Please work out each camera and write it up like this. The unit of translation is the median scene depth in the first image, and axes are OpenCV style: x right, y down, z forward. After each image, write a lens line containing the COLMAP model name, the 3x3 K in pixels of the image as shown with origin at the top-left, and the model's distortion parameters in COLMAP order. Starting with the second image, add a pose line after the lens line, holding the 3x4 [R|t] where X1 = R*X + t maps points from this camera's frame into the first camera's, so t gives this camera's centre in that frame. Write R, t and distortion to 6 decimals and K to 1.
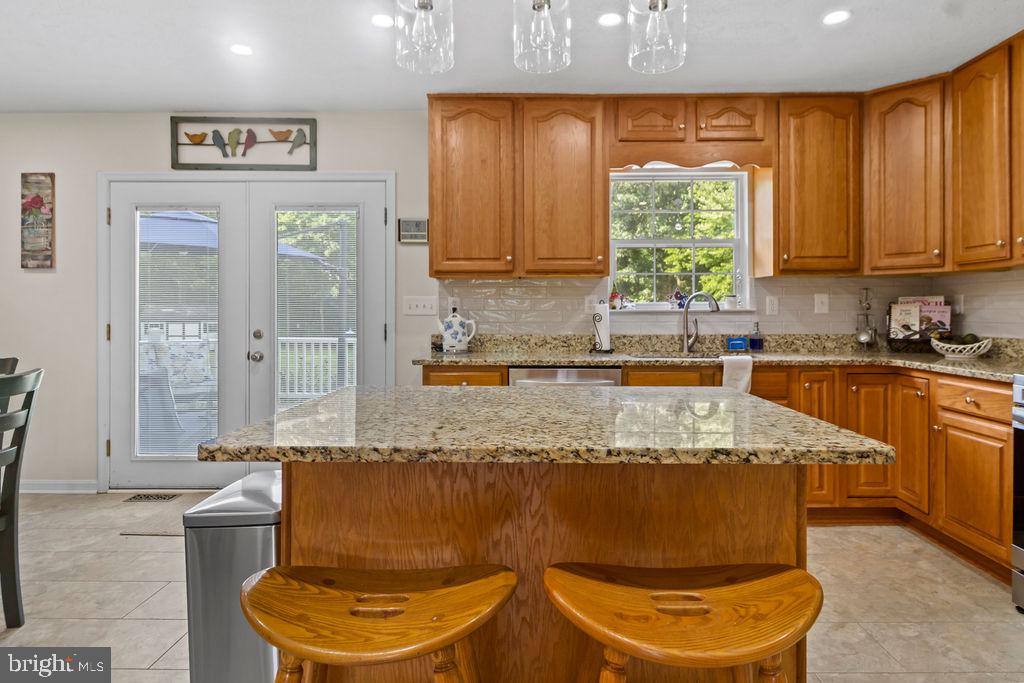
lens RADIAL K [[576.9, 0, 547.2], [0, 576.9, 314.0], [0, 0, 1]] dist [0.000867, -0.002010]
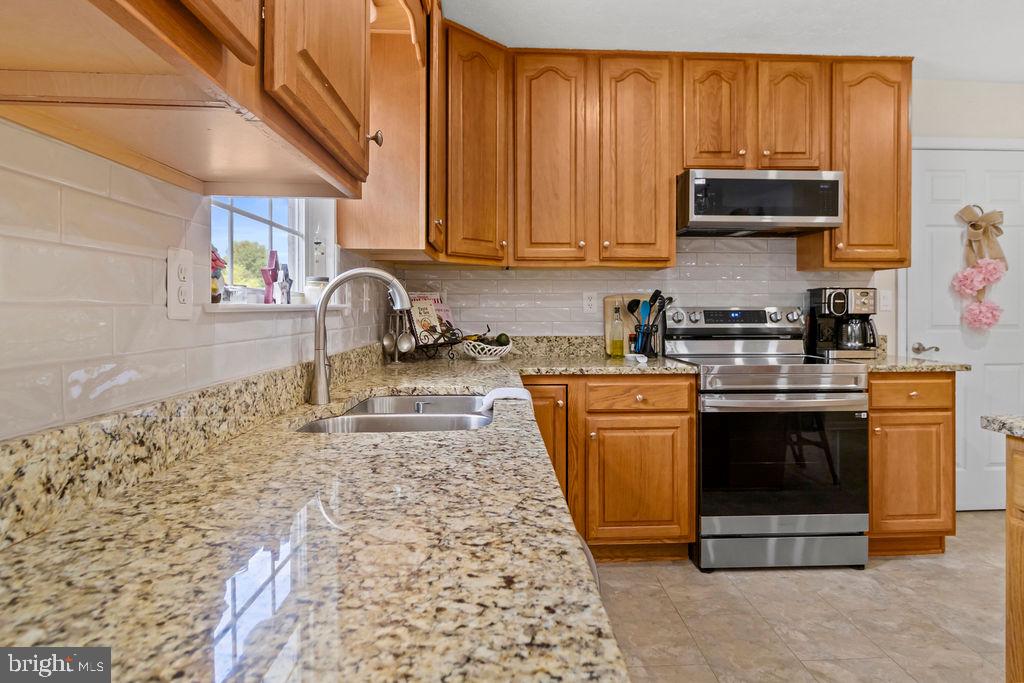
lens RADIAL K [[576.9, 0, 545.7], [0, 576.9, 307.9], [0, 0, 1]] dist [0.000867, -0.002010]
pose [[-0.046332, 0.008053, 0.998894, -0.214831], [-0.000968, 0.999967, -0.008107, -0.000566], [-0.998926, -0.001343, -0.046323, 0.924379]]
